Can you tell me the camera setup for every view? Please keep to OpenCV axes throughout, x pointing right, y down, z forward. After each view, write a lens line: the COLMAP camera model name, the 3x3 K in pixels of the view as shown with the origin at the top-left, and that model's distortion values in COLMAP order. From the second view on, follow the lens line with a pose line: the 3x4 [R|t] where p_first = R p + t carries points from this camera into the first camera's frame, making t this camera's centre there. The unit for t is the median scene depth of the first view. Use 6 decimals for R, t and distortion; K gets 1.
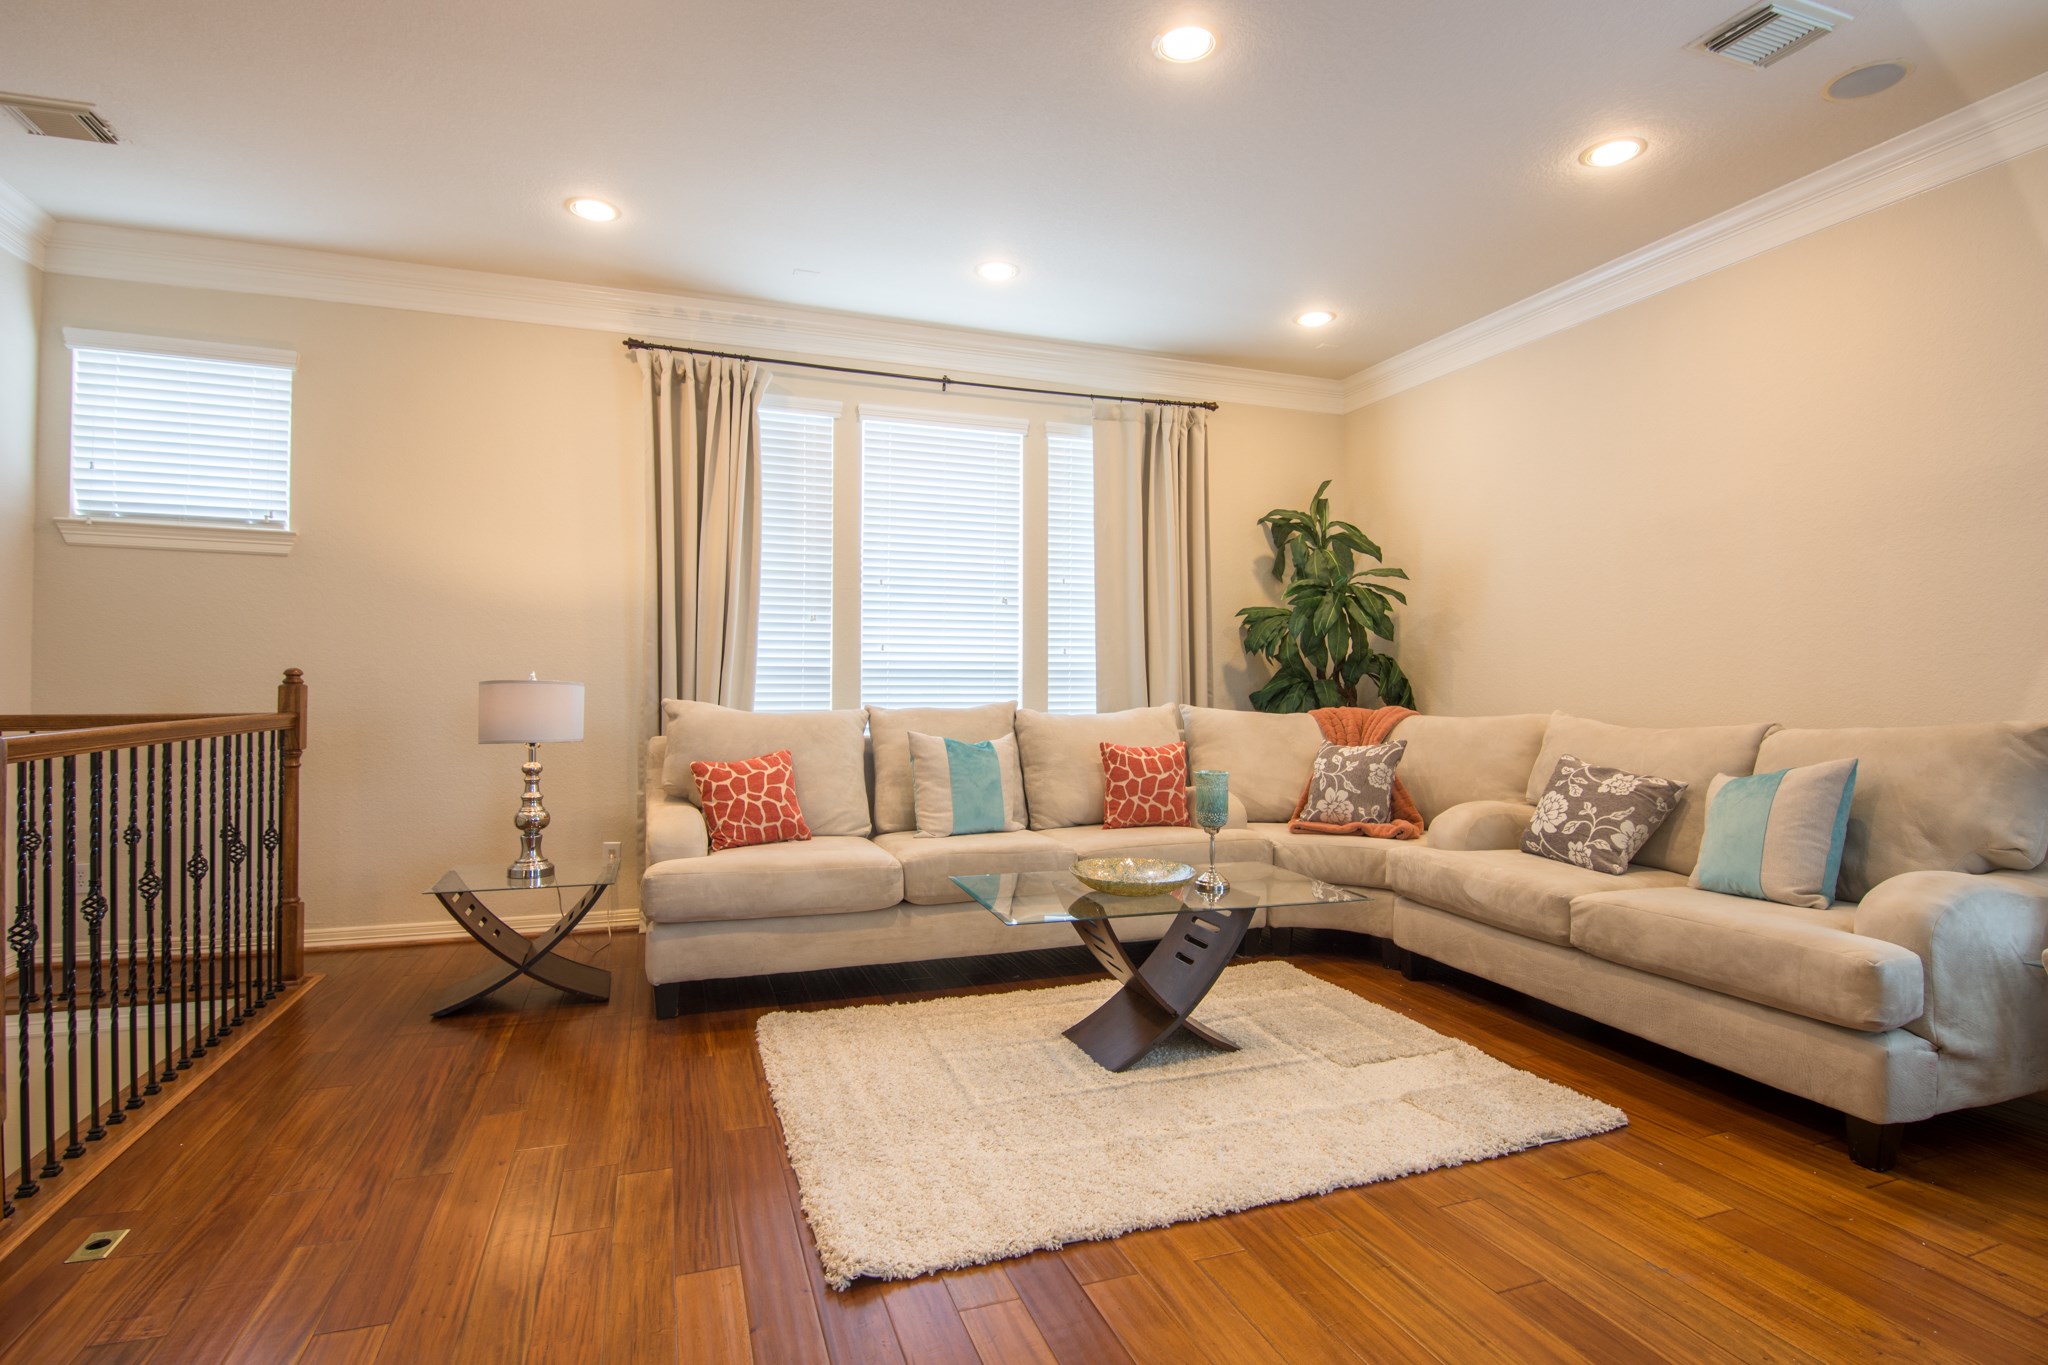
lens RADIAL K [[999.1, 0, 1022.9], [0, 999.1, 673.1], [0, 0, 1]] dist [-0.007808, -0.010247]
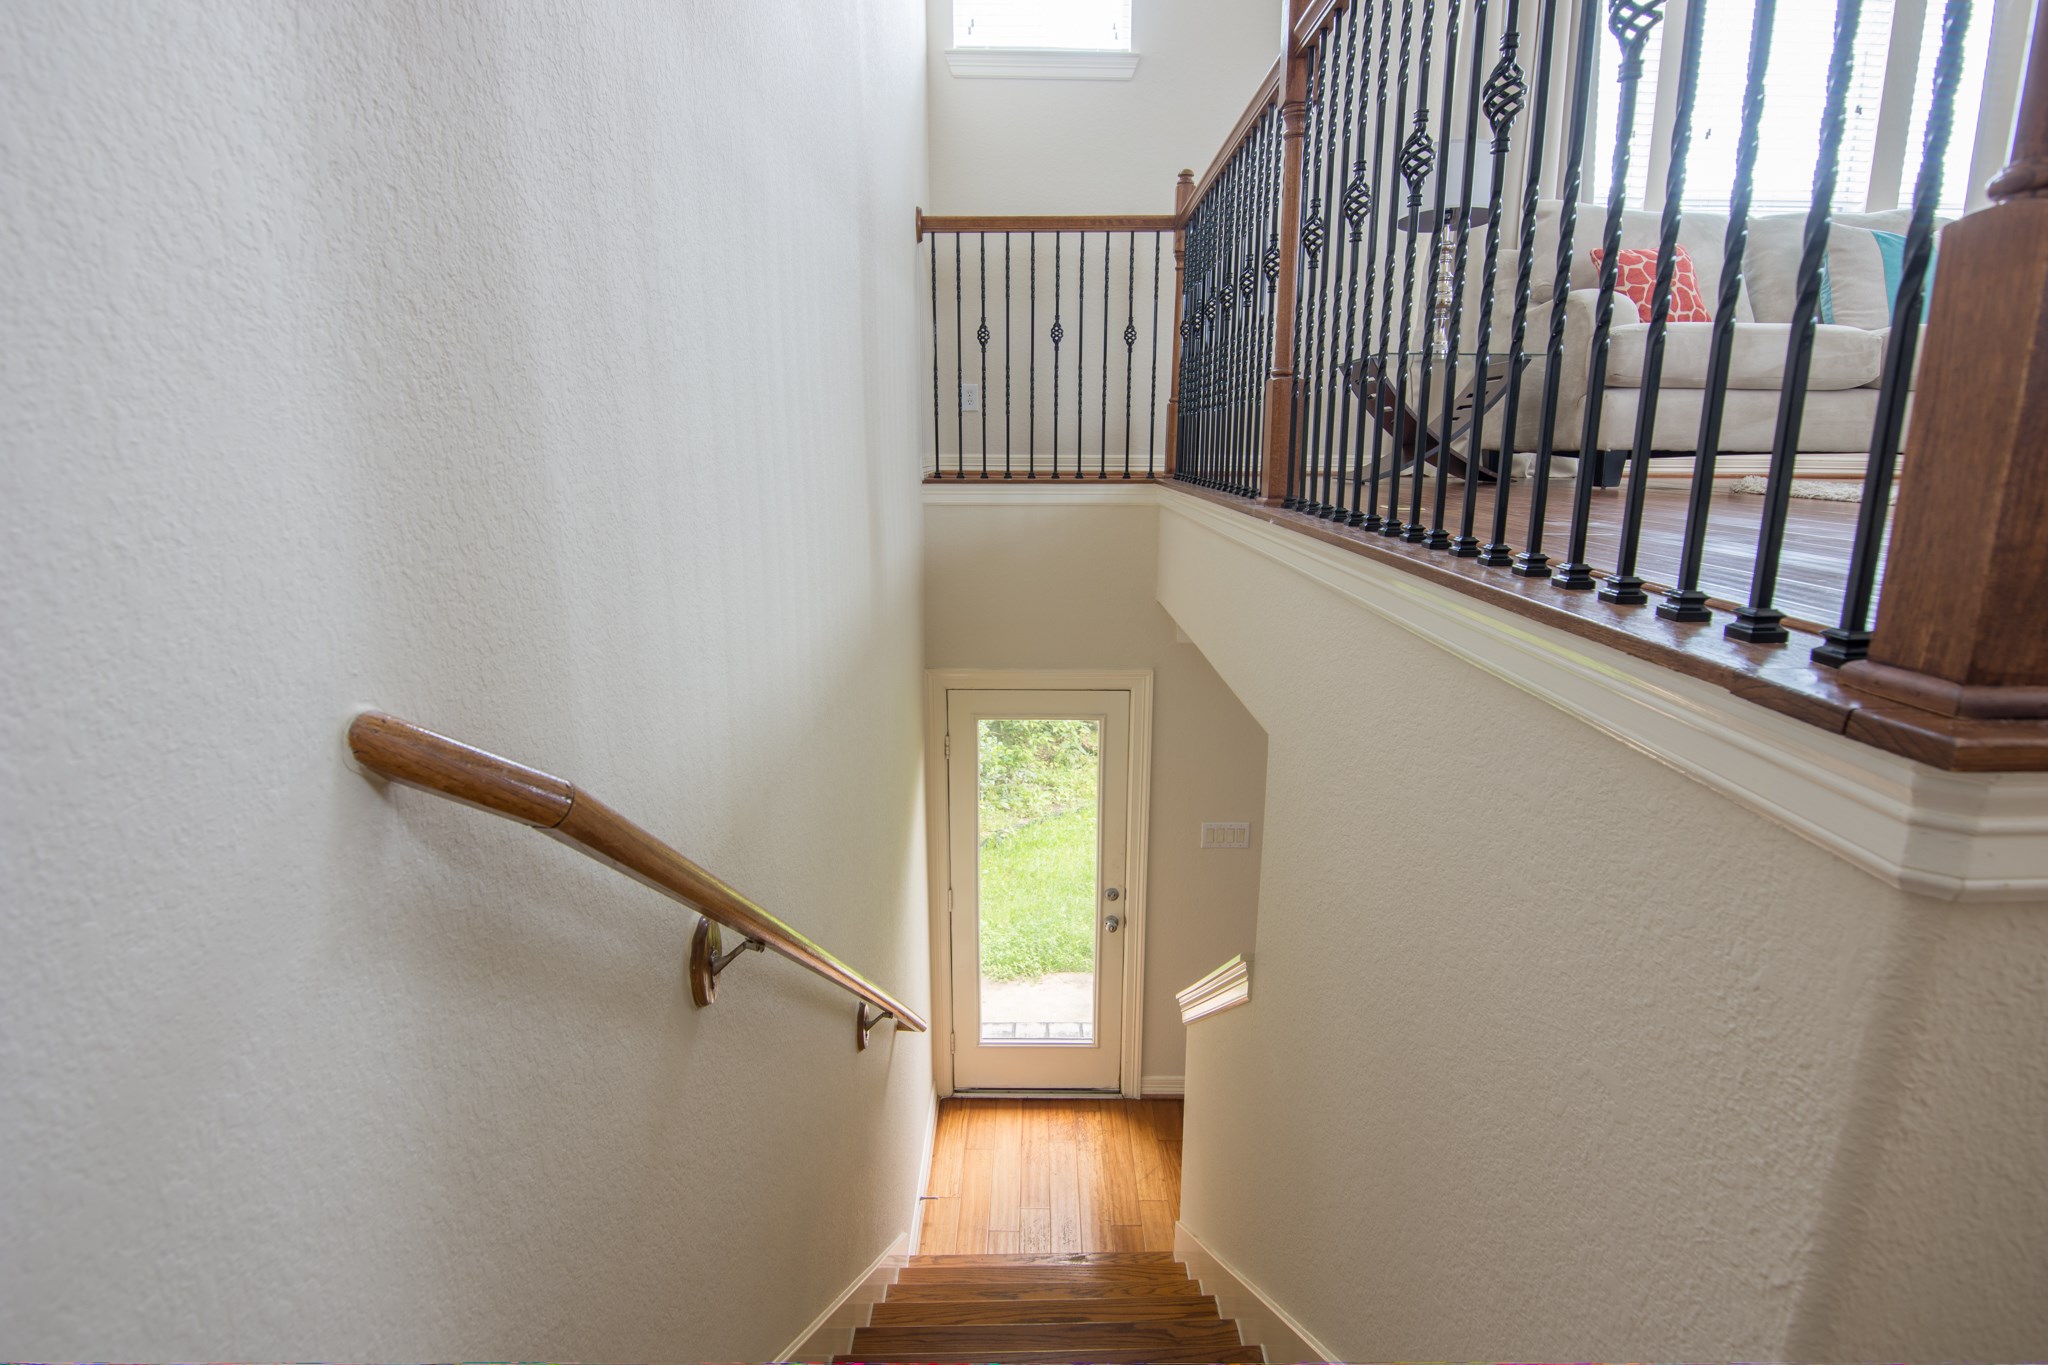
lens RADIAL K [[1028.9, 0, 1025.0], [0, 1028.9, 674.4], [0, 0, 1]] dist [-0.003866, -0.013584]
pose [[0.940197, 0.071861, -0.332964, -0.443689], [0.006806, 0.973335, 0.229286, 0.232803], [0.340563, -0.217840, 0.914638, -0.135457]]
